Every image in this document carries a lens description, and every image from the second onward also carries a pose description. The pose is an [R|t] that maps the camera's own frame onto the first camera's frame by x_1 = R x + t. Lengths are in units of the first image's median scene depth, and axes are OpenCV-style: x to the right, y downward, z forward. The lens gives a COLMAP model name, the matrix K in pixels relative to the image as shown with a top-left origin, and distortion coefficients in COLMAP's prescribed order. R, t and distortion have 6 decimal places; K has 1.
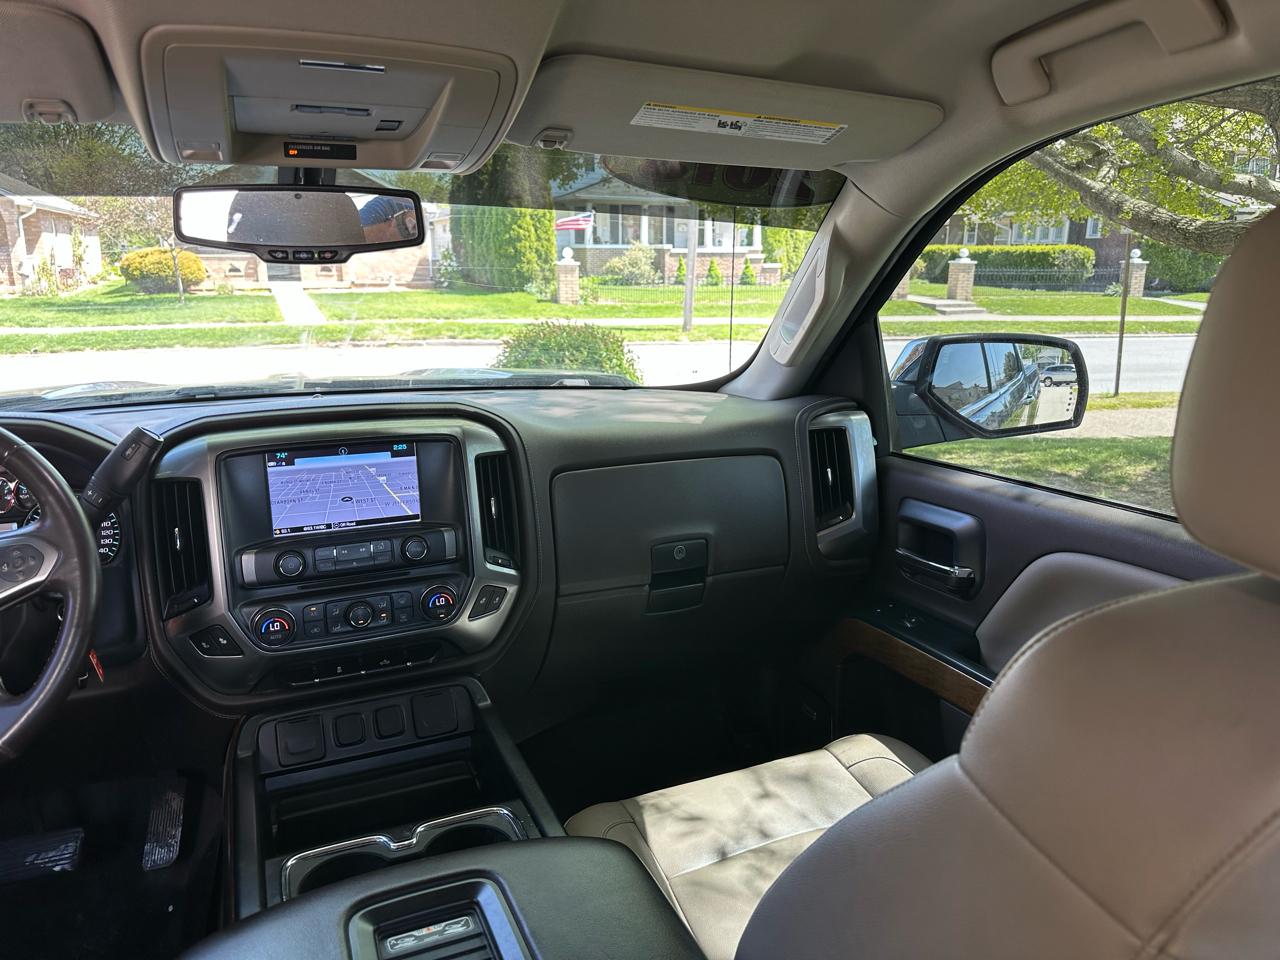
lens RADIAL K [[905.1, 0, 638.7], [0, 905.1, 473.3], [0, 0, 1]] dist [0.081899, -0.094236]
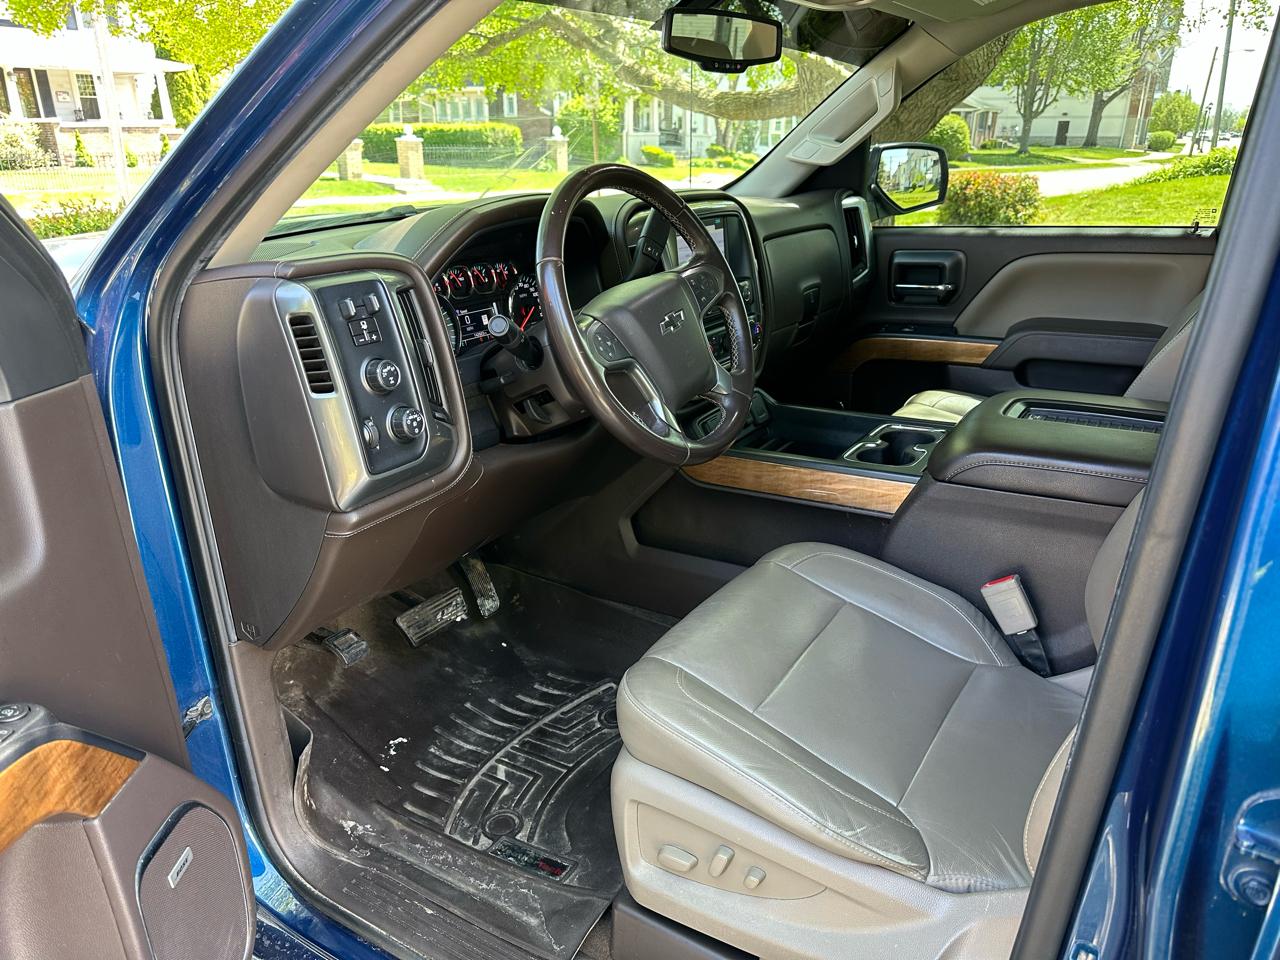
lens RADIAL K [[905.1, 0, 649.0], [0, 905.1, 477.8], [0, 0, 1]] dist [0.081899, -0.094236]
pose [[0.824023, -0.204589, 0.528327, -0.186406], [0.137679, 0.976881, 0.163551, 0.018031], [-0.549573, -0.062031, 0.833140, -0.016418]]
